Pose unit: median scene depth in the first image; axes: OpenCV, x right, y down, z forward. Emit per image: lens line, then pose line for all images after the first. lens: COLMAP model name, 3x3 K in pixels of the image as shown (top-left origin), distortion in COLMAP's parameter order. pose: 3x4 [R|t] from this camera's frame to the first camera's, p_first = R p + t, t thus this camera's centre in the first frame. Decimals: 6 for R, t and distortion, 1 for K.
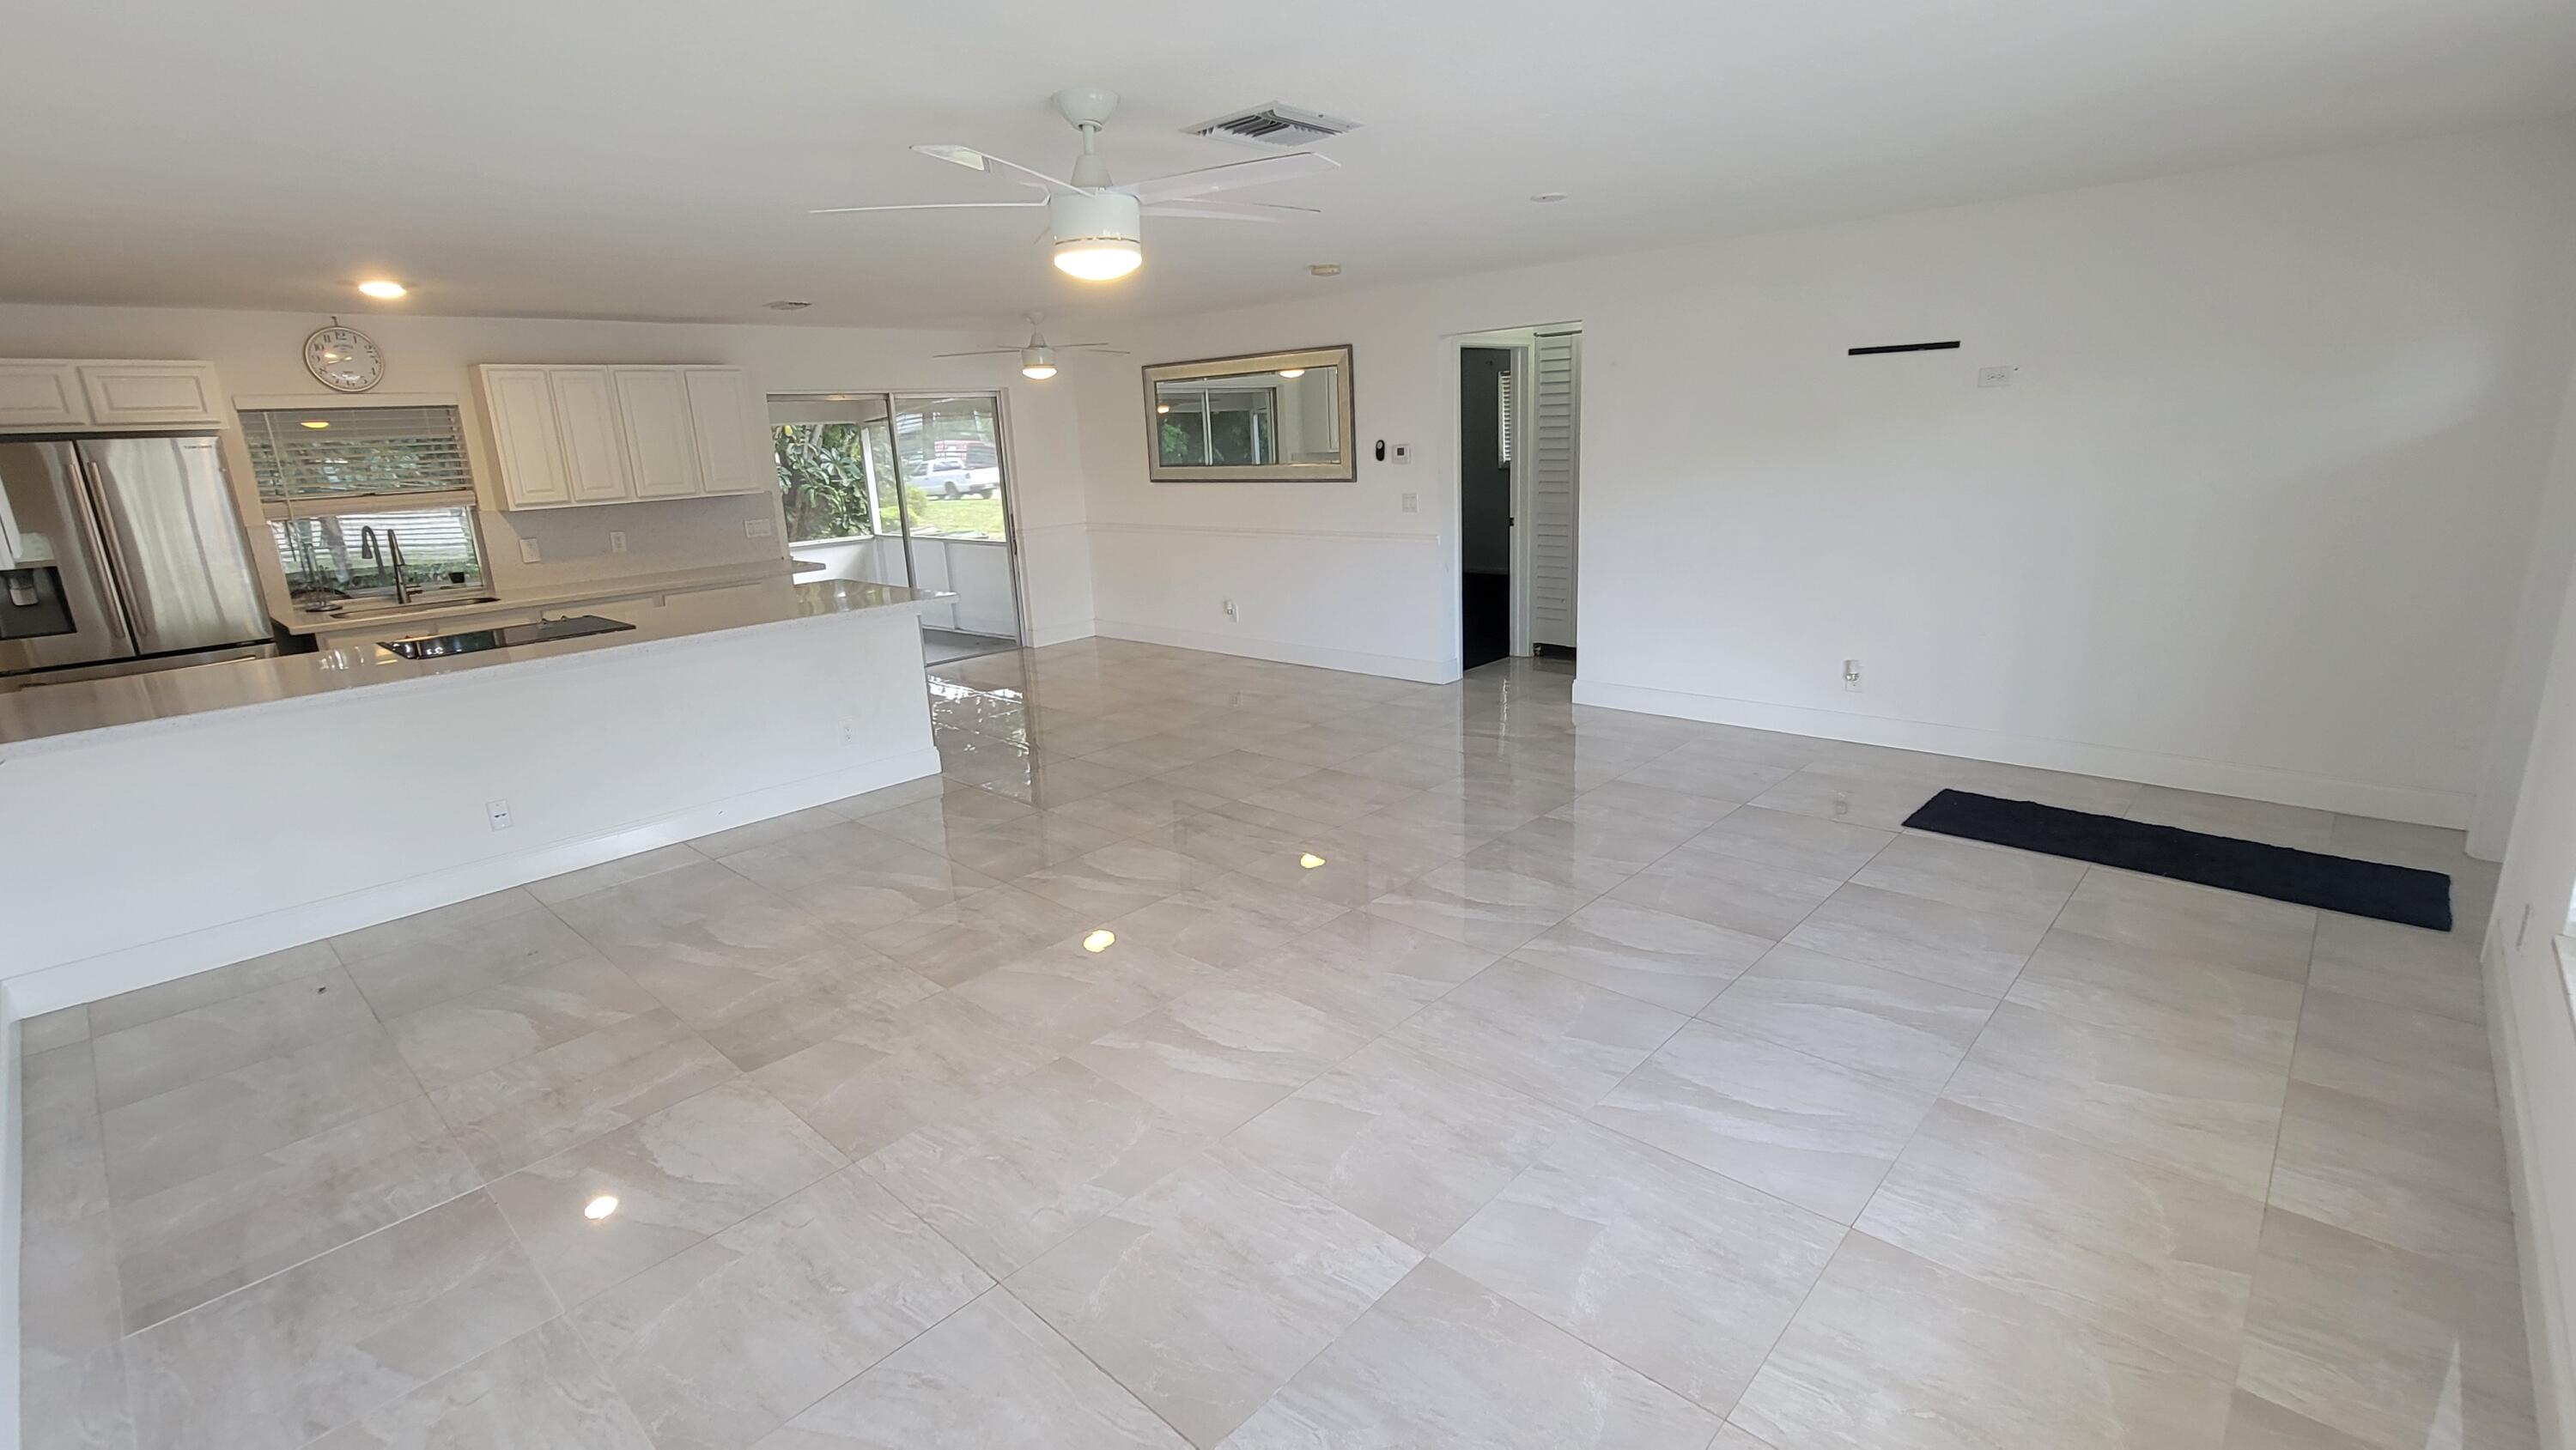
lens RADIAL K [[1156.1, 0, 1291.9], [0, 1156.1, 719.0], [0, 0, 1]] dist [-0.001922, 0.001088]
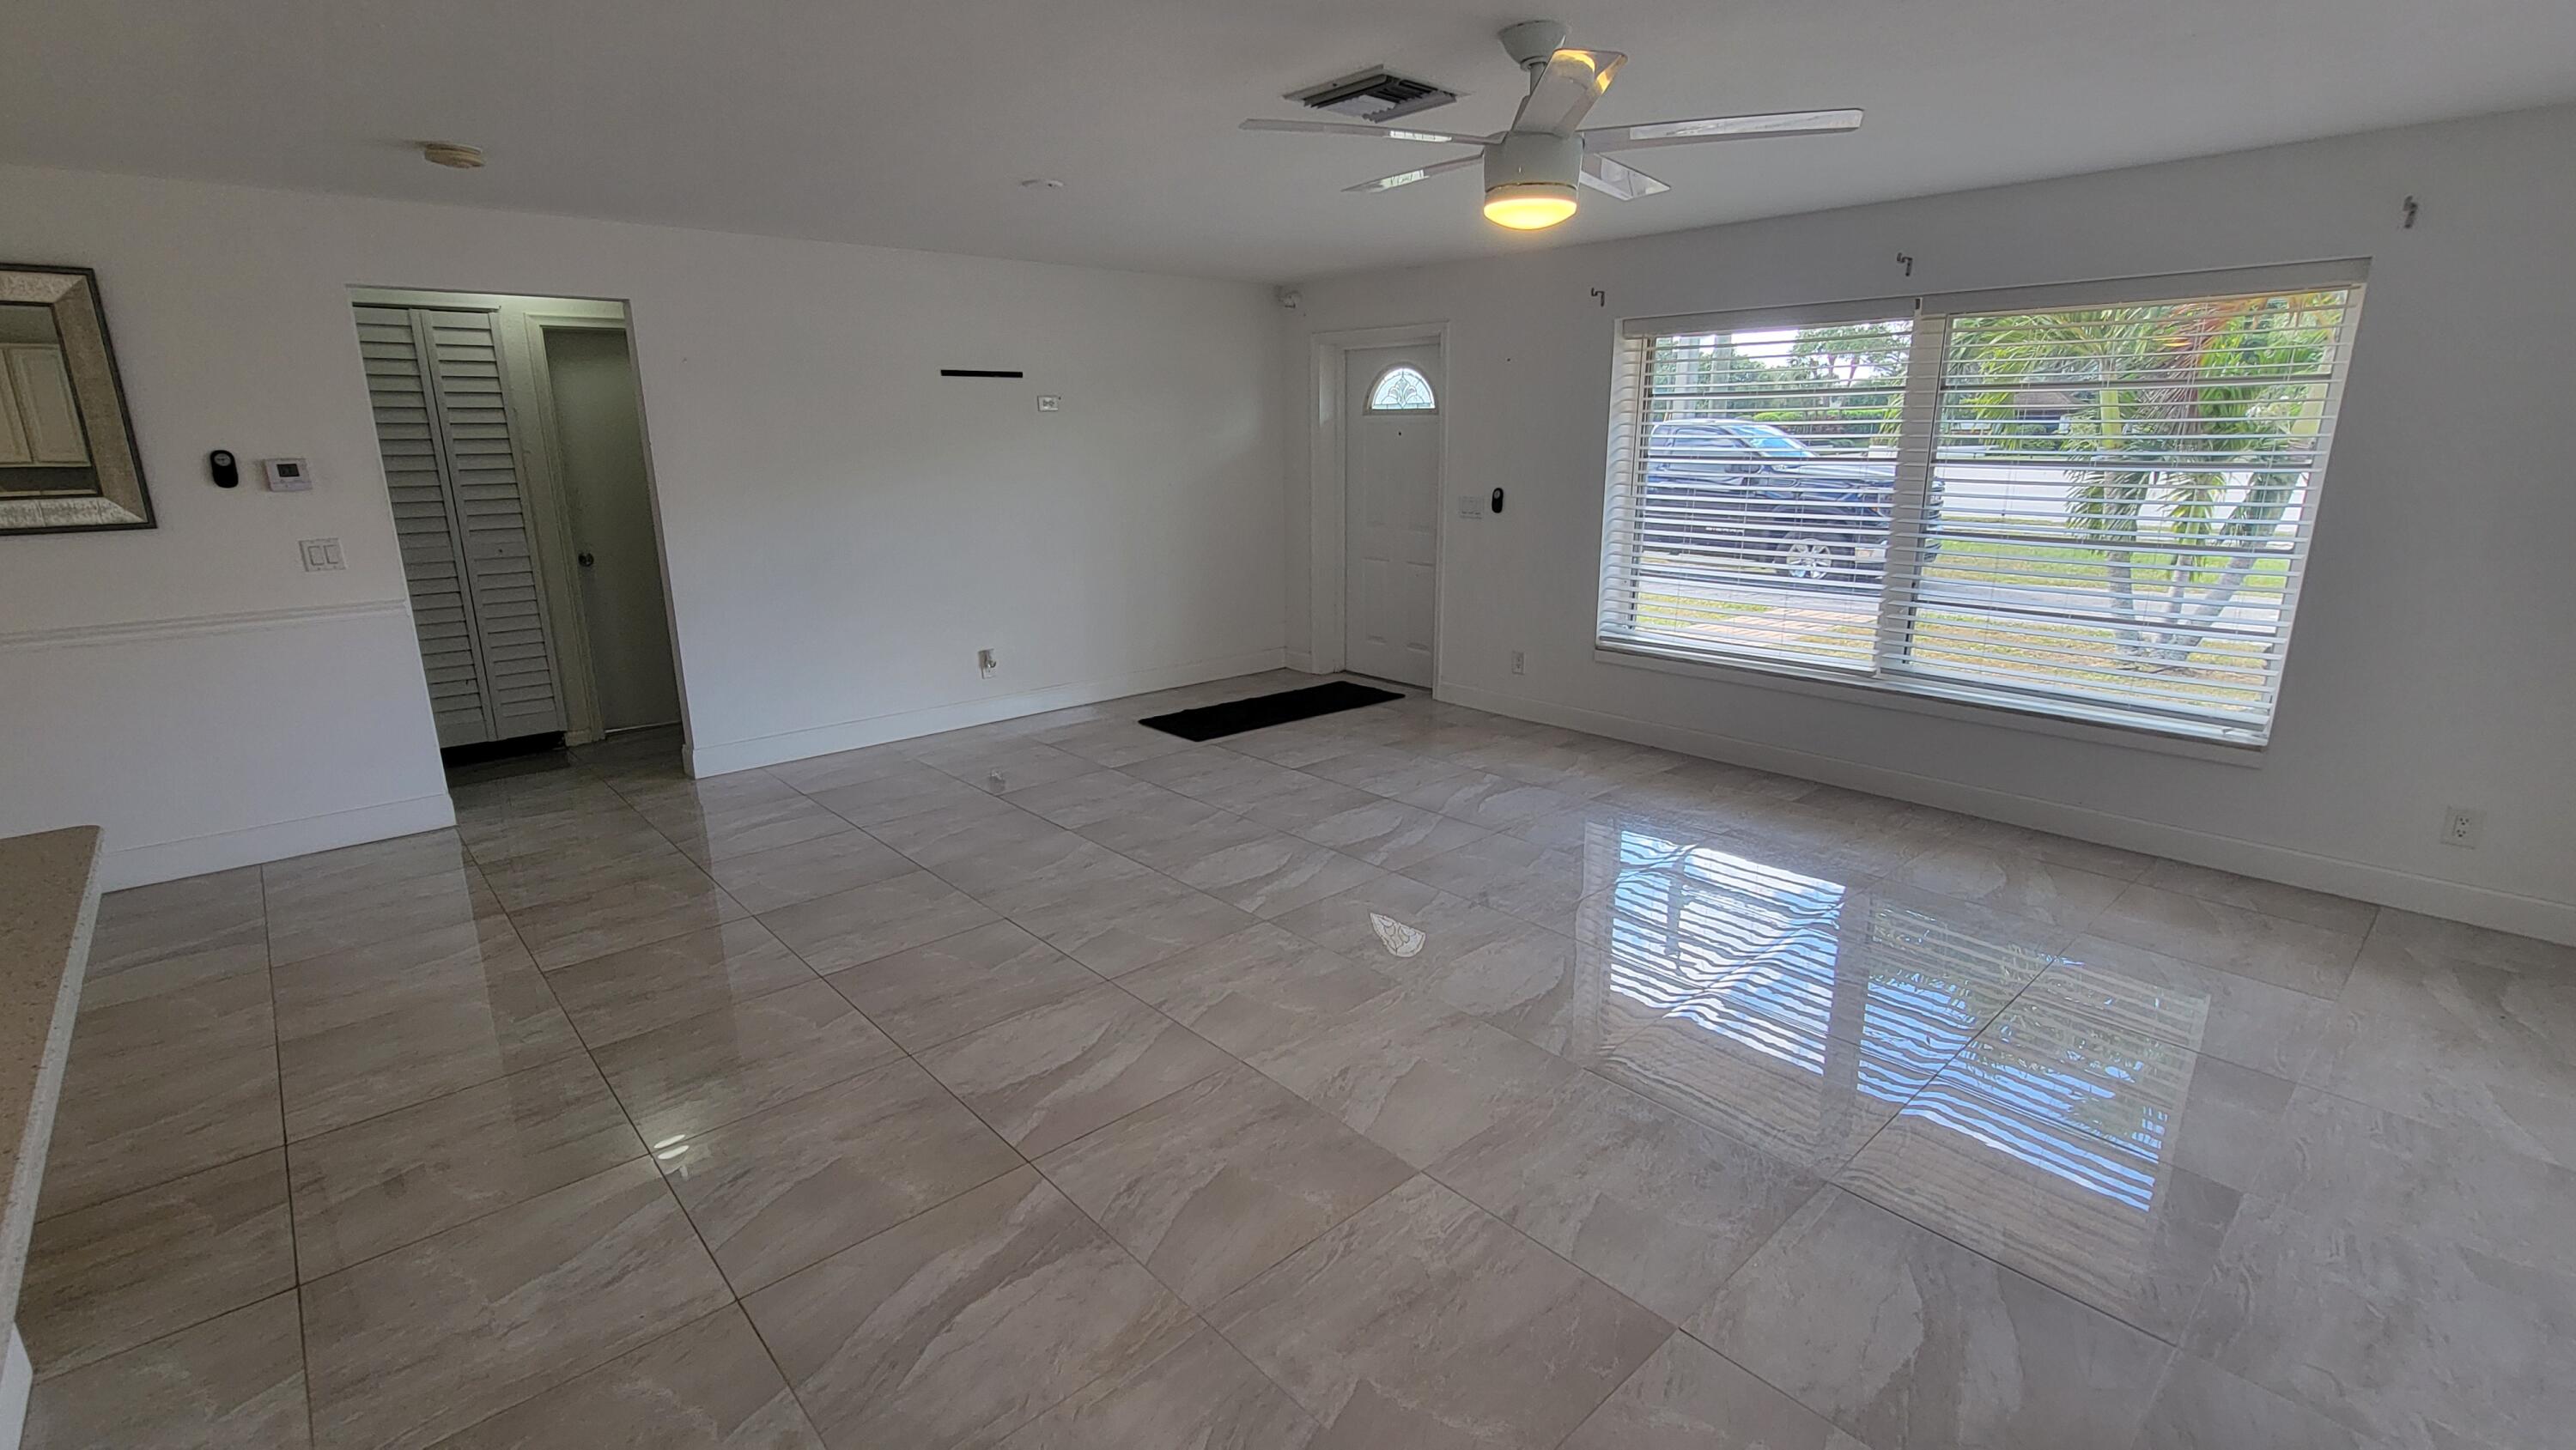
lens RADIAL K [[1156.1, 0, 1291.9], [0, 1156.1, 719.0], [0, 0, 1]] dist [-0.001922, 0.001088]
pose [[0.083985, -0.201282, 0.975926, -0.642274], [0.251353, 0.951996, 0.174716, -0.116965], [-0.964245, 0.230629, 0.130546, 0.632016]]
